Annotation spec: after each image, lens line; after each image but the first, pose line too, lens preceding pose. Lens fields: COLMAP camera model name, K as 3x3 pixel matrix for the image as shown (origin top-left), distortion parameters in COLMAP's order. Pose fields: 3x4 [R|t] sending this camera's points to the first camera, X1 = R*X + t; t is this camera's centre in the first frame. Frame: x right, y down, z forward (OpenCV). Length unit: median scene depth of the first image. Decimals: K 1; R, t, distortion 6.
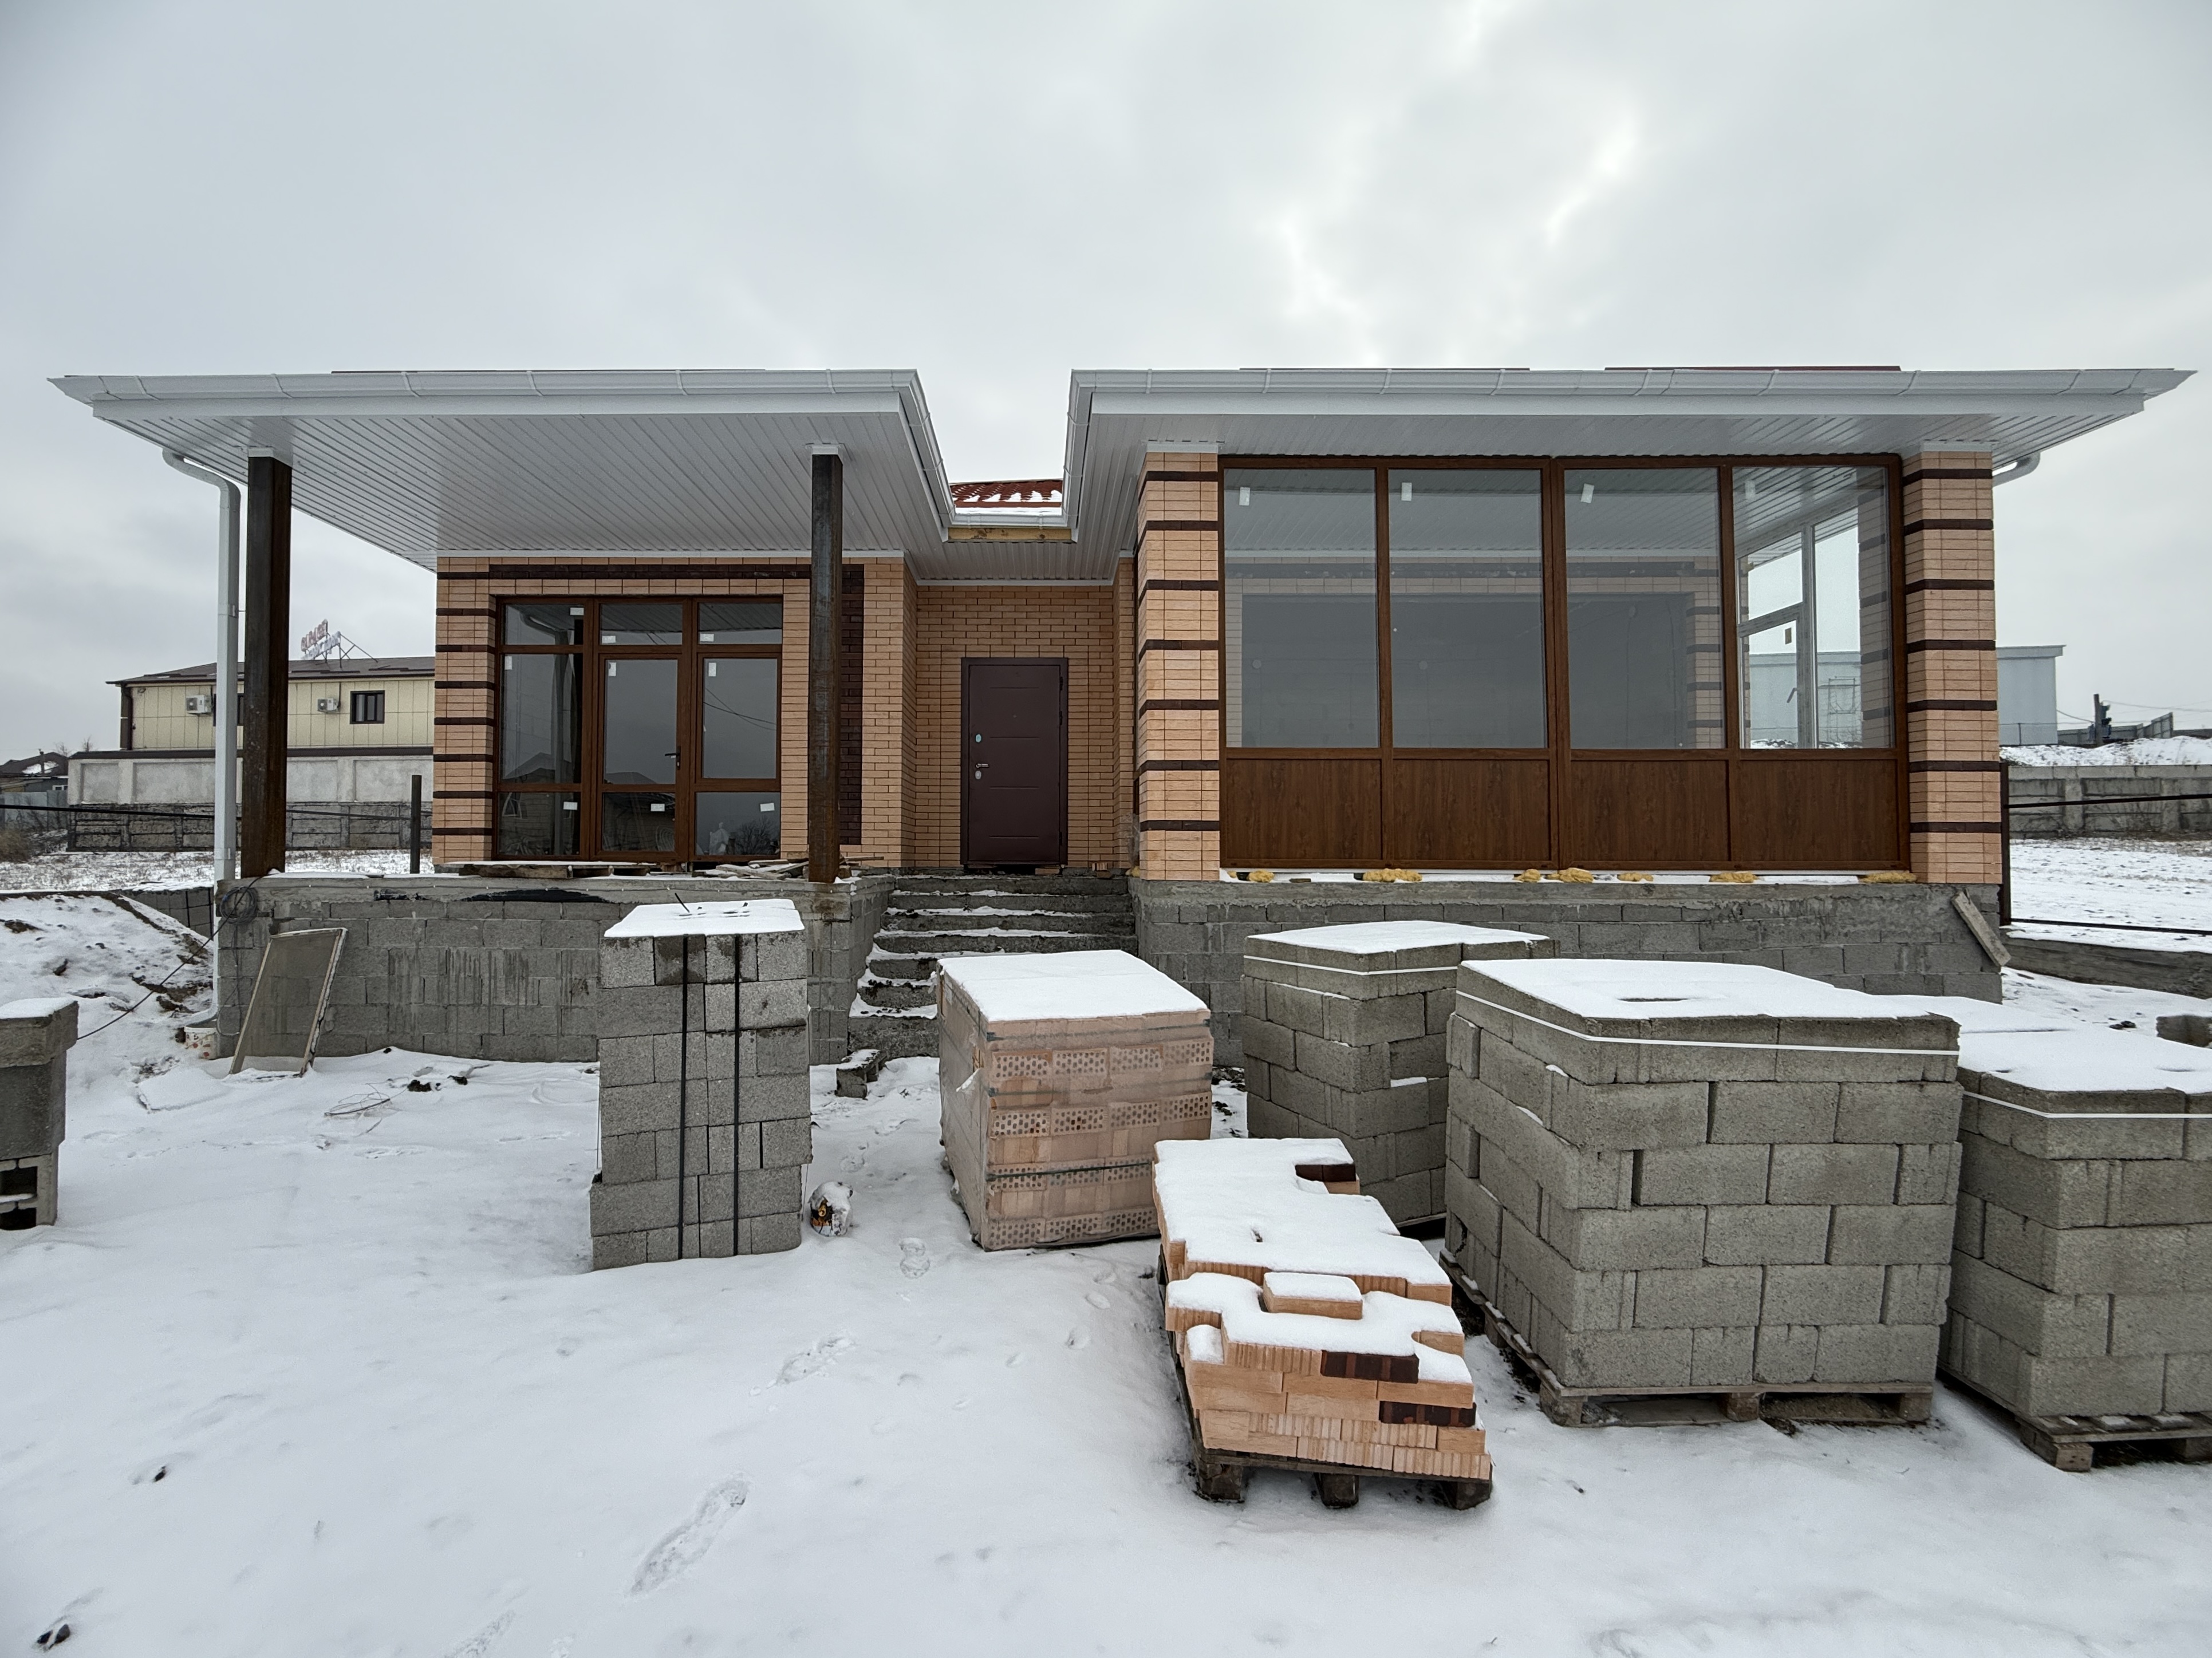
lens RADIAL K [[917.9, 0, 1029.8], [0, 917.9, 831.4], [0, 0, 1]] dist [-0.001700, -0.000200]
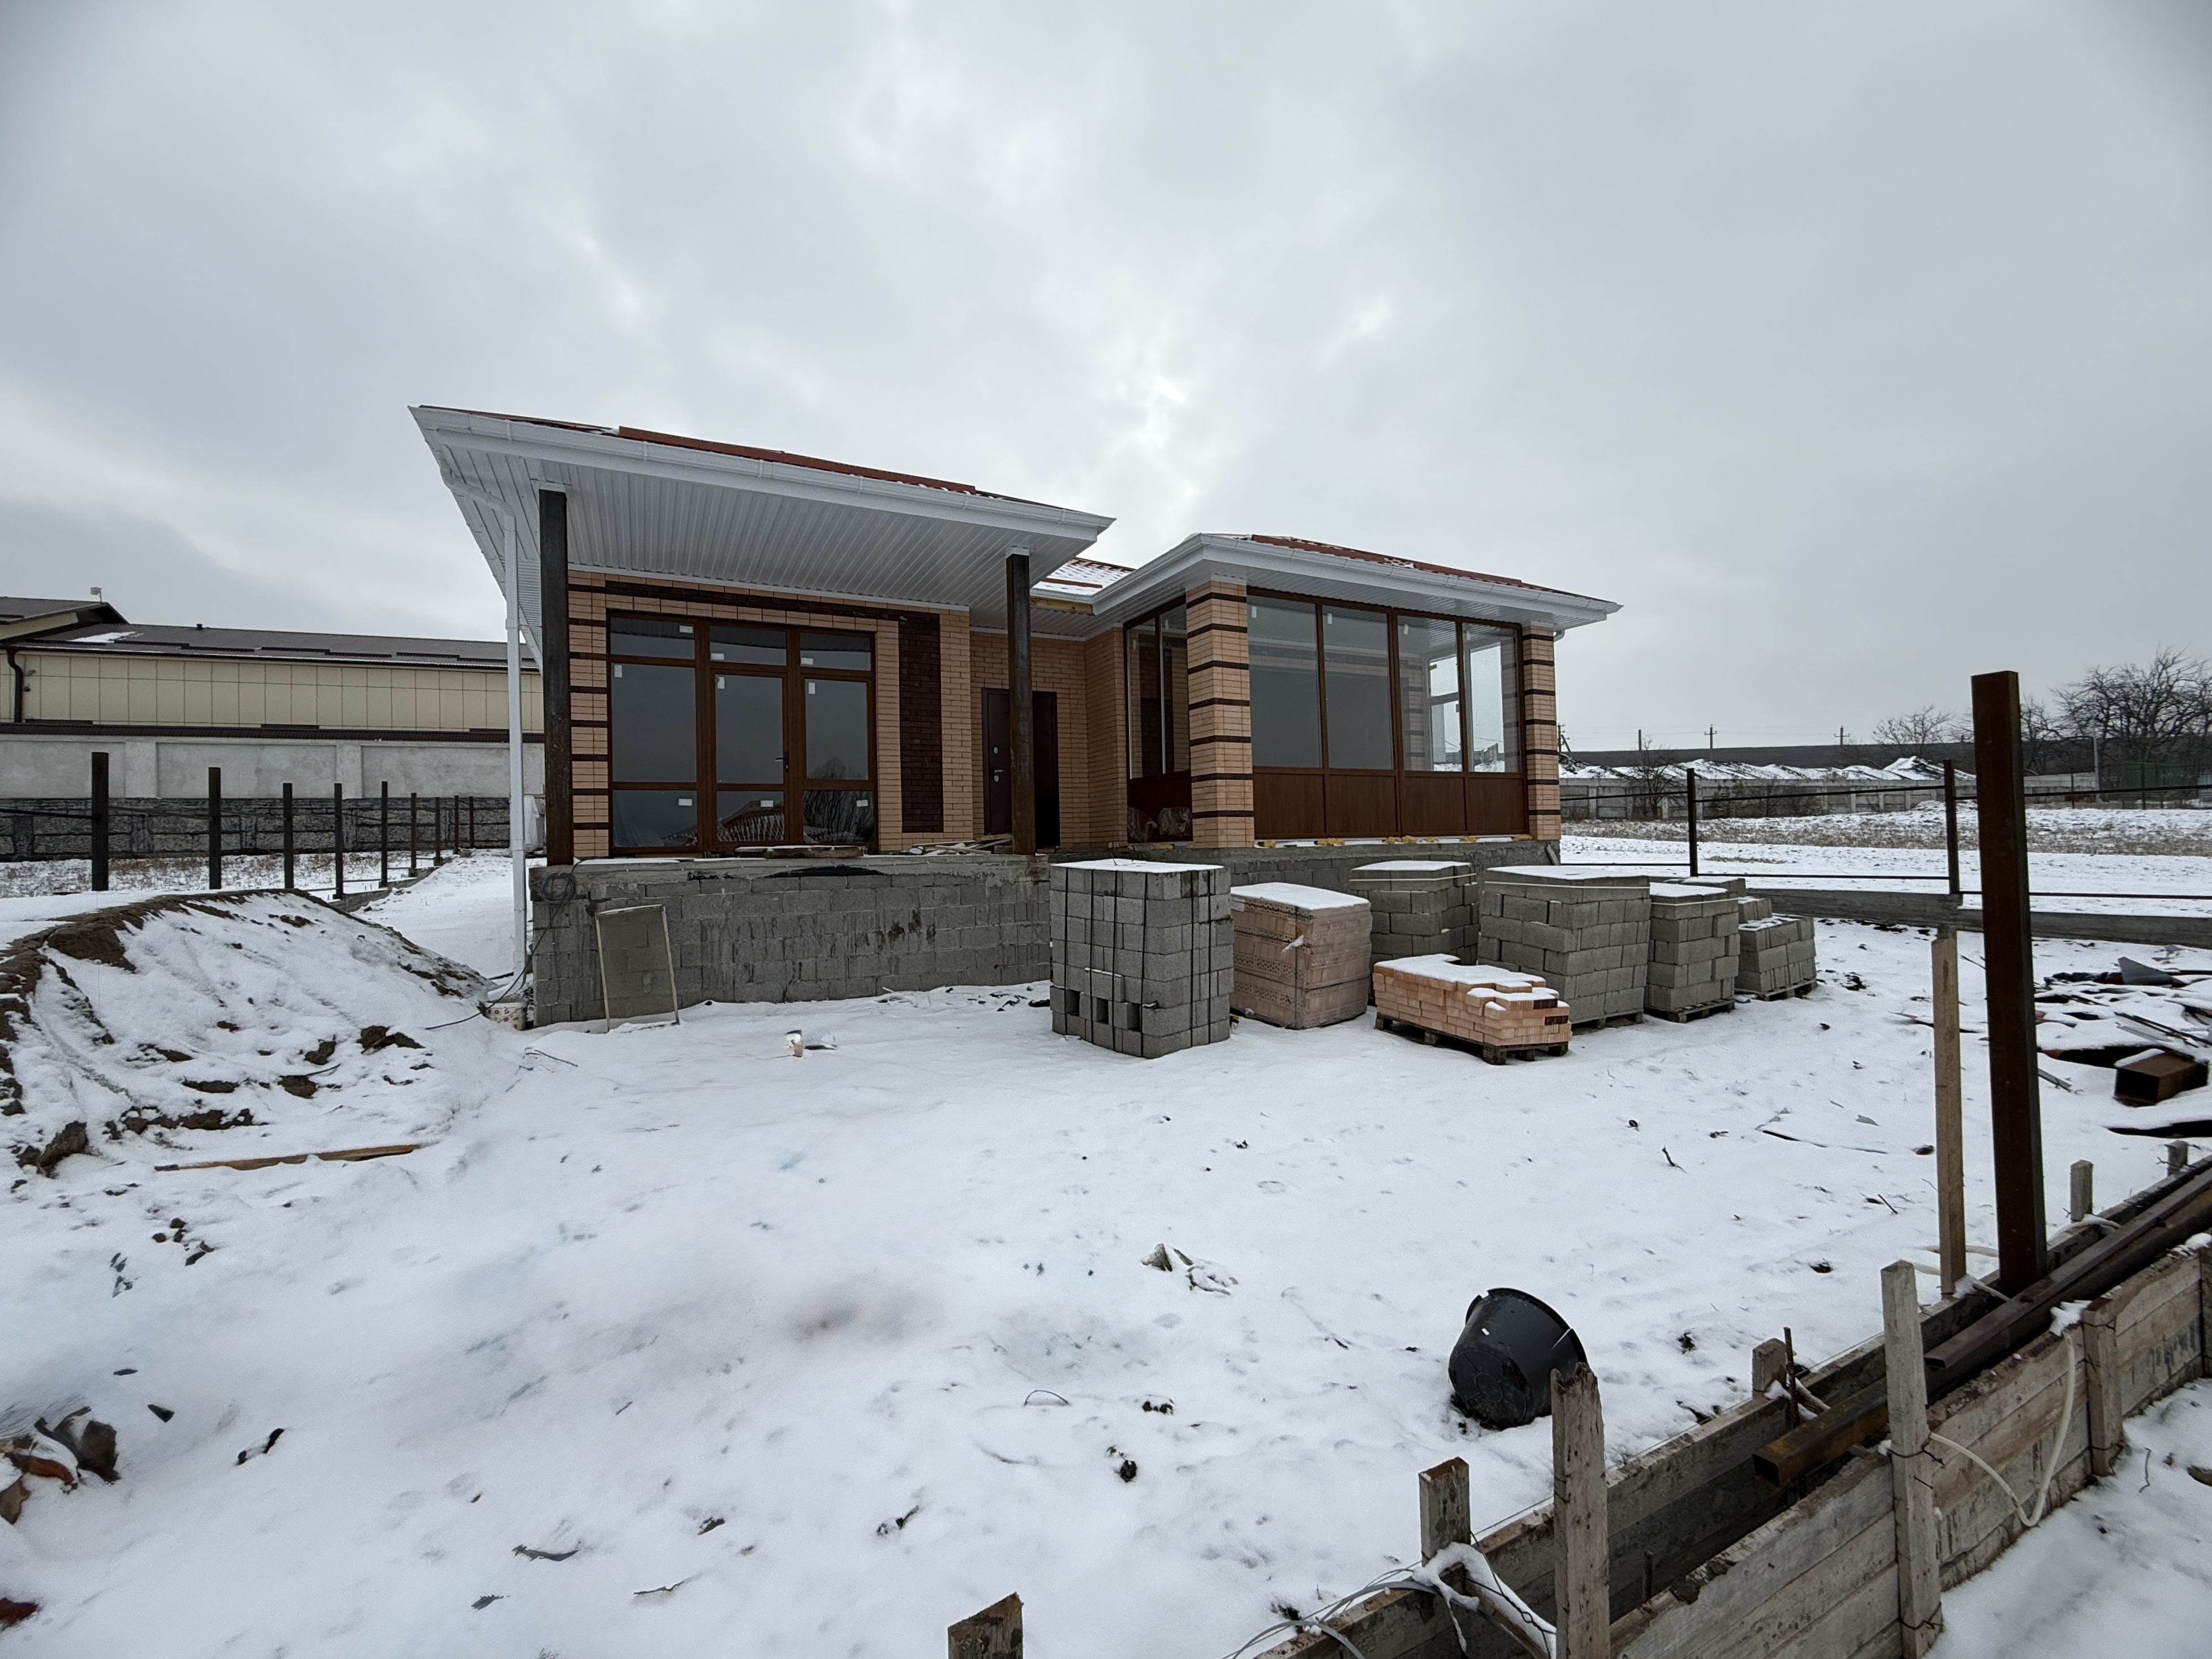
lens RADIAL K [[908.2, 0, 1089.8], [0, 908.2, 823.3], [0, 0, 1]] dist [-0.000660, -0.000027]
pose [[0.882638, -0.010749, 0.469930, -0.811415], [0.014440, 0.999887, -0.004252, 0.013472], [-0.469831, 0.010539, 0.882693, -0.294561]]
